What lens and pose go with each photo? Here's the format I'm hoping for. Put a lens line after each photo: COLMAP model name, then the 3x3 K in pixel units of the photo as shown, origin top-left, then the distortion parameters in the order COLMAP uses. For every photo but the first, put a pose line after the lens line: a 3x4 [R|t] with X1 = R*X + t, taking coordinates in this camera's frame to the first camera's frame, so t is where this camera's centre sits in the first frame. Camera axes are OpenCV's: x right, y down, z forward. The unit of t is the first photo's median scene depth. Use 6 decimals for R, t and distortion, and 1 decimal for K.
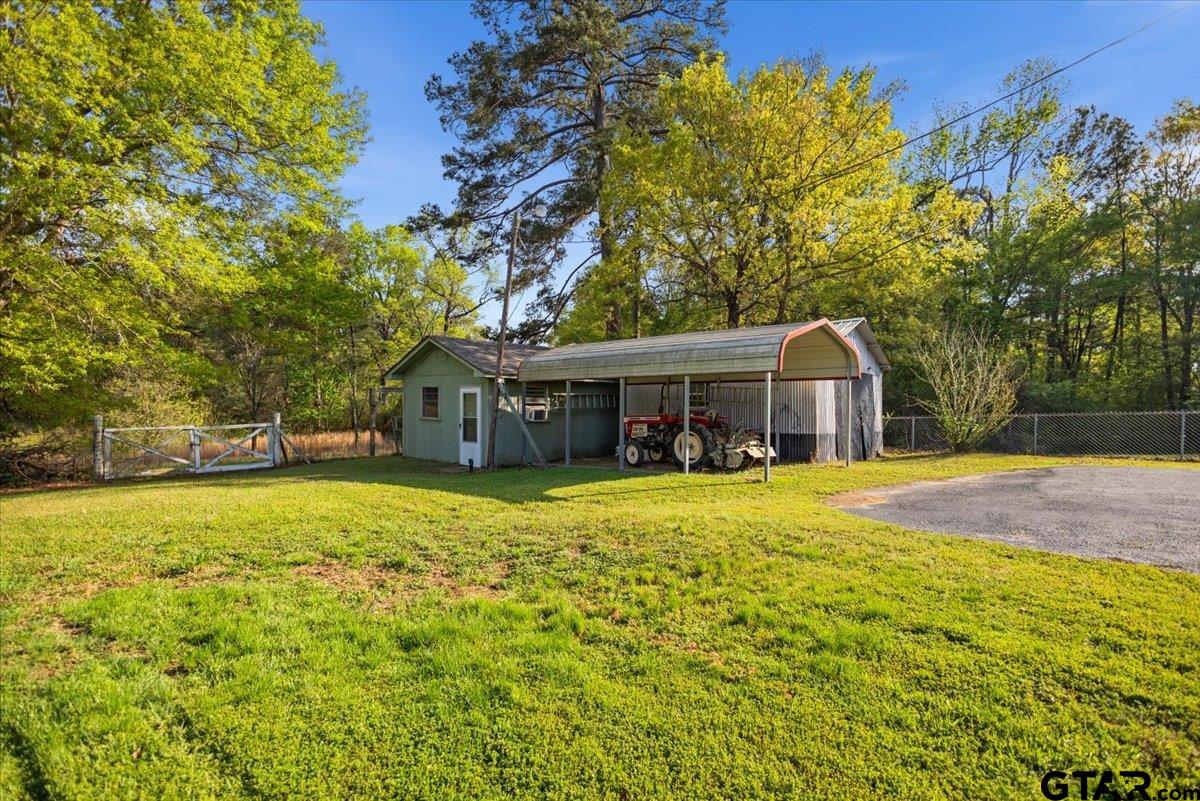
lens RADIAL K [[562.6, 0, 600.0], [0, 562.6, 400.5], [0, 0, 1]] dist [0.005745, 0.000244]
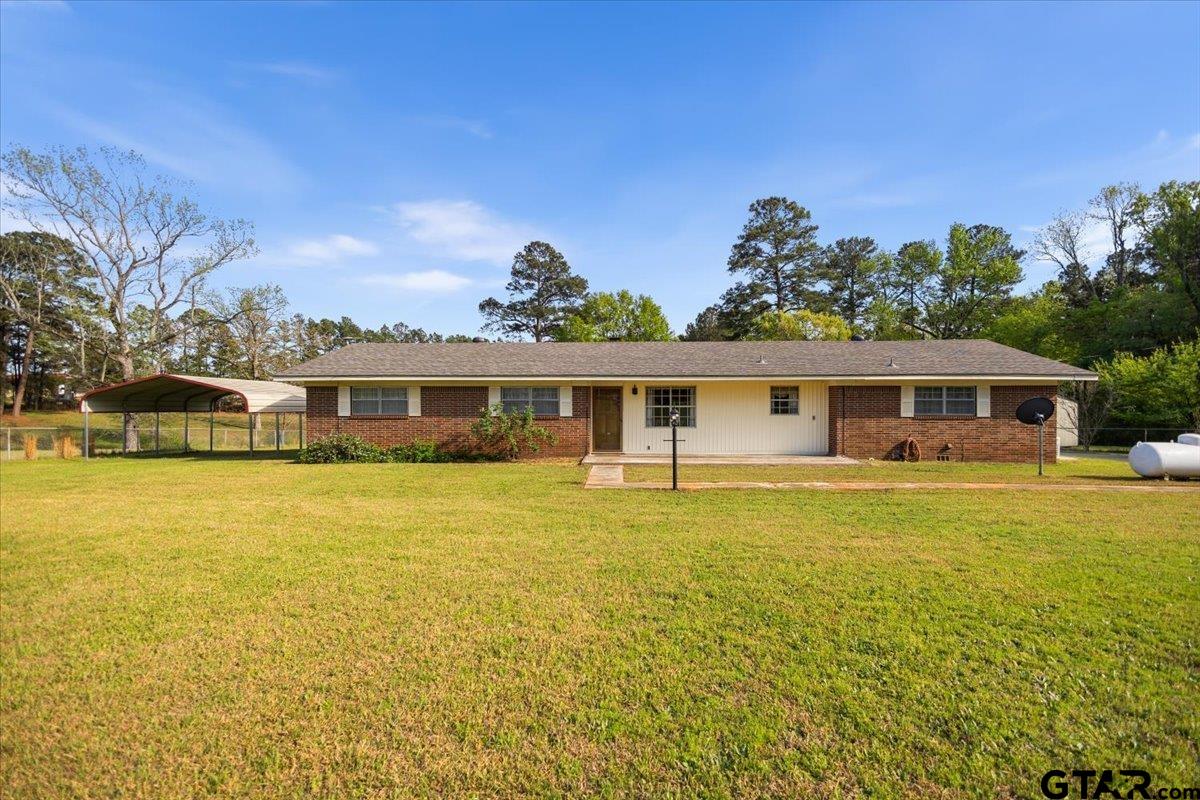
lens RADIAL K [[562.6, 0, 600.0], [0, 562.6, 400.0], [0, 0, 1]] dist [0.005745, 0.000244]
pose [[0.736282, -0.008067, -0.676627, 1.913964], [0.001846, 0.999949, -0.009913, -0.093831], [0.676673, 0.006049, 0.736259, -2.377012]]
